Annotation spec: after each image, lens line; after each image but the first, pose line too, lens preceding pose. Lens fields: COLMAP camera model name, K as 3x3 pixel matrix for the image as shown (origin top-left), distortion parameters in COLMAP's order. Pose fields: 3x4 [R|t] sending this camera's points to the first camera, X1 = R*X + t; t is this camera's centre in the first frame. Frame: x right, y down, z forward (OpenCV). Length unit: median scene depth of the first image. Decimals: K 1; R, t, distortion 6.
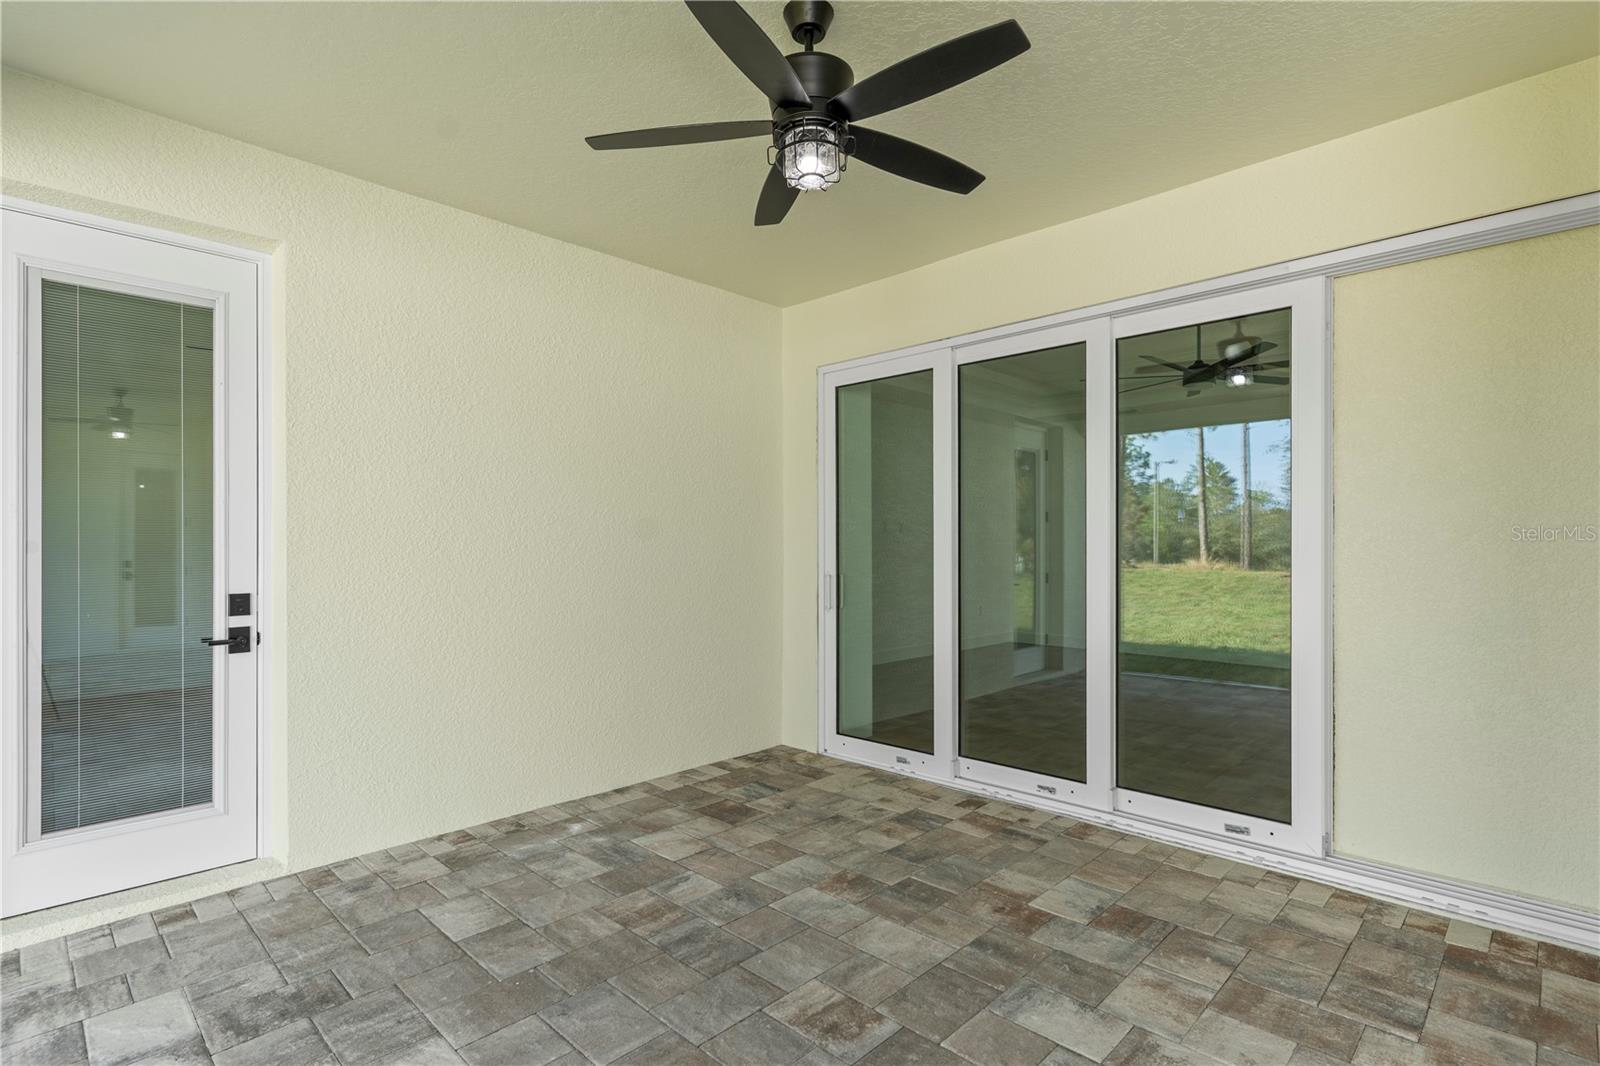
lens RADIAL K [[778.4, 0, 793.7], [0, 778.4, 539.4], [0, 0, 1]] dist [0.003466, 0.000713]
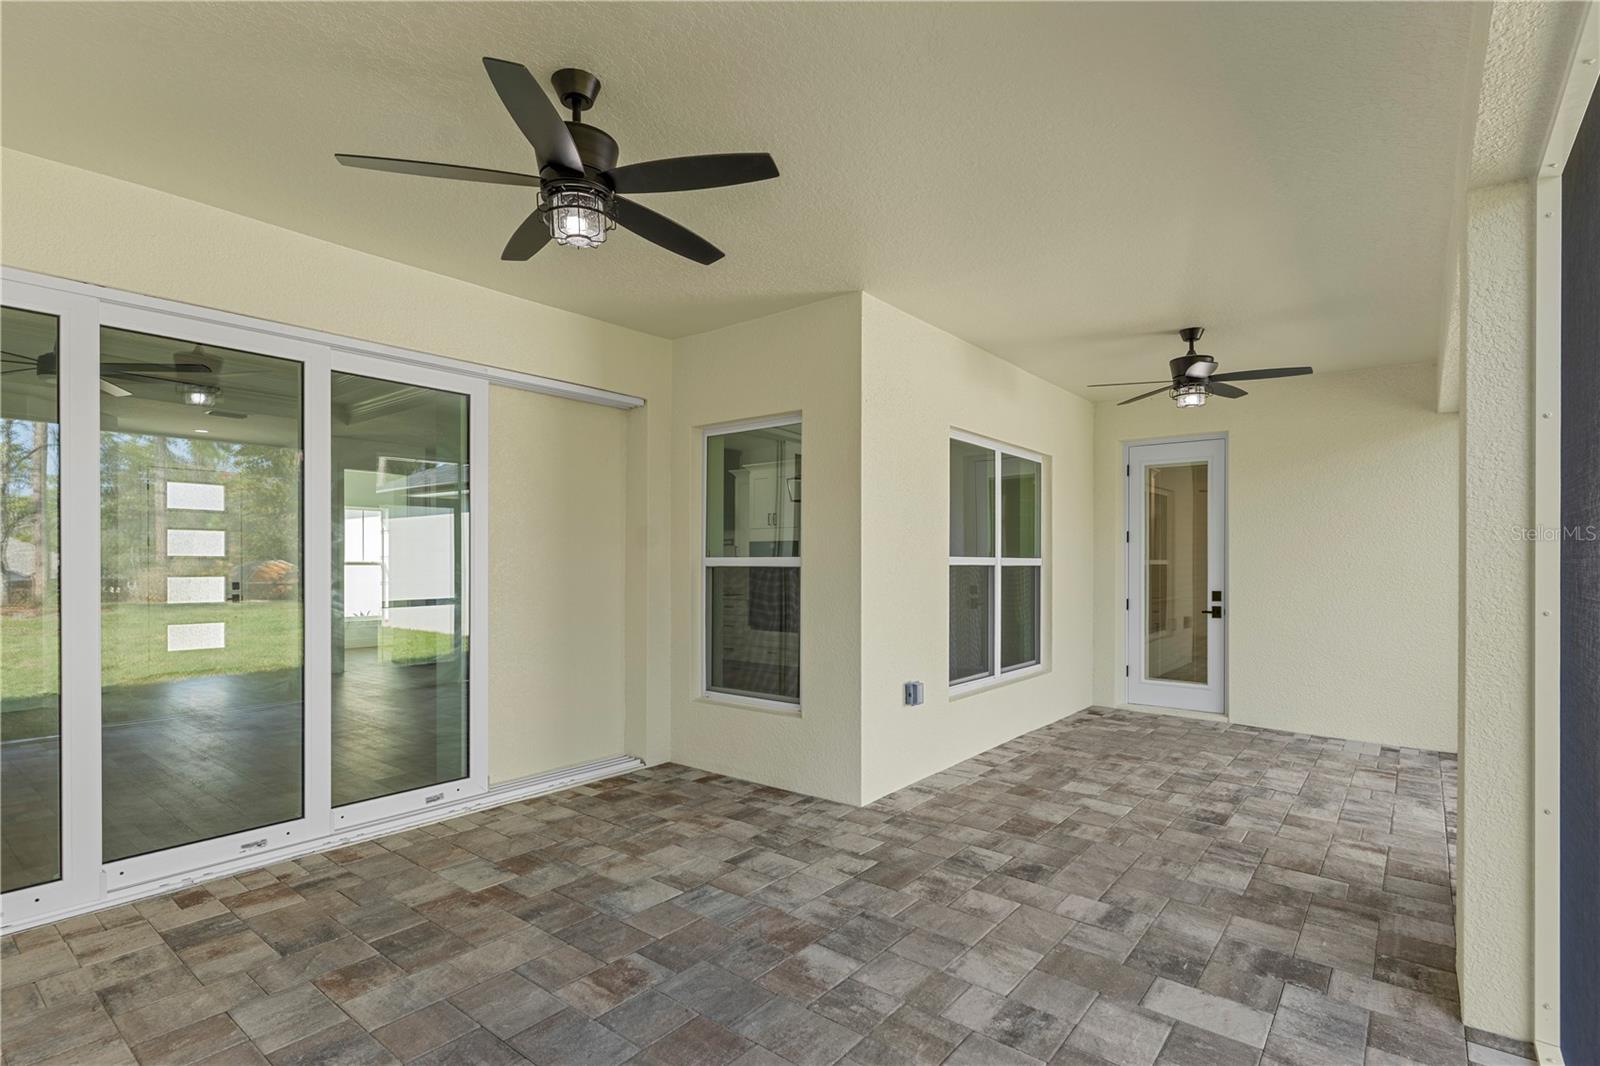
lens RADIAL K [[778.4, 0, 794.1], [0, 778.4, 547.6], [0, 0, 1]] dist [0.003466, 0.000713]
pose [[-0.096762, 0.020694, 0.995092, -0.820752], [-0.008114, 0.999734, -0.021580, -0.008524], [-0.995274, -0.010162, -0.096569, 0.611122]]
